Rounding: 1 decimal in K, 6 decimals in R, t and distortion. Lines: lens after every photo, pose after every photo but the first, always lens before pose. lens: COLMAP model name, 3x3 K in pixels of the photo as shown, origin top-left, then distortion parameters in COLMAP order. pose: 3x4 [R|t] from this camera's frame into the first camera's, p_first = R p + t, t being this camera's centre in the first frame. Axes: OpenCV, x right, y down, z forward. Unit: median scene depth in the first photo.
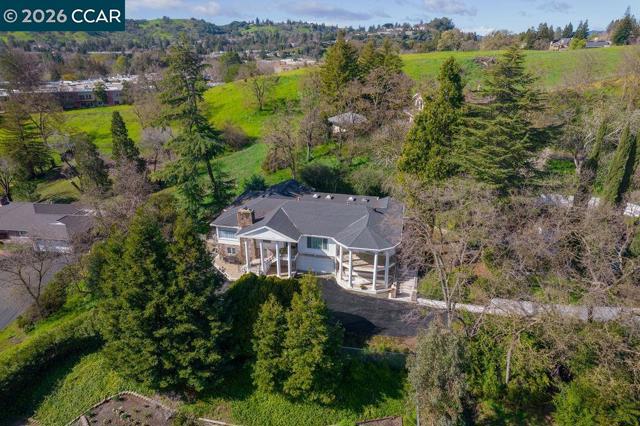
lens RADIAL K [[403.5, 0, 321.7], [0, 403.5, 214.8], [0, 0, 1]] dist [-0.080474, 0.067355]
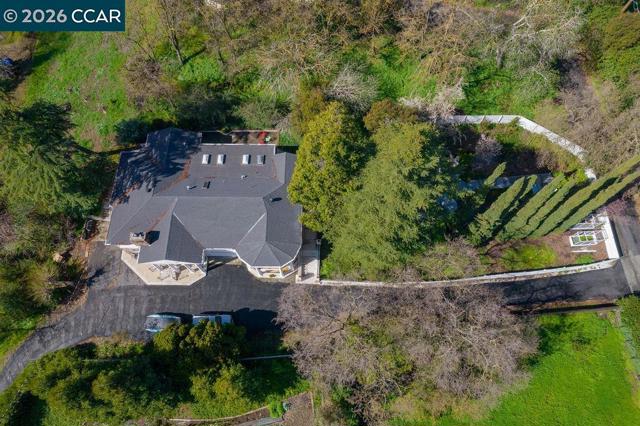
lens RADIAL K [[411.2, 0, 319.9], [0, 411.2, 214.2], [0, 0, 1]] dist [-0.077651, 0.064108]
pose [[0.978183, -0.190092, 0.083800, 0.183552], [0.078210, 0.710674, 0.699161, -0.775838], [-0.192459, -0.677354, 0.710036, 0.313023]]
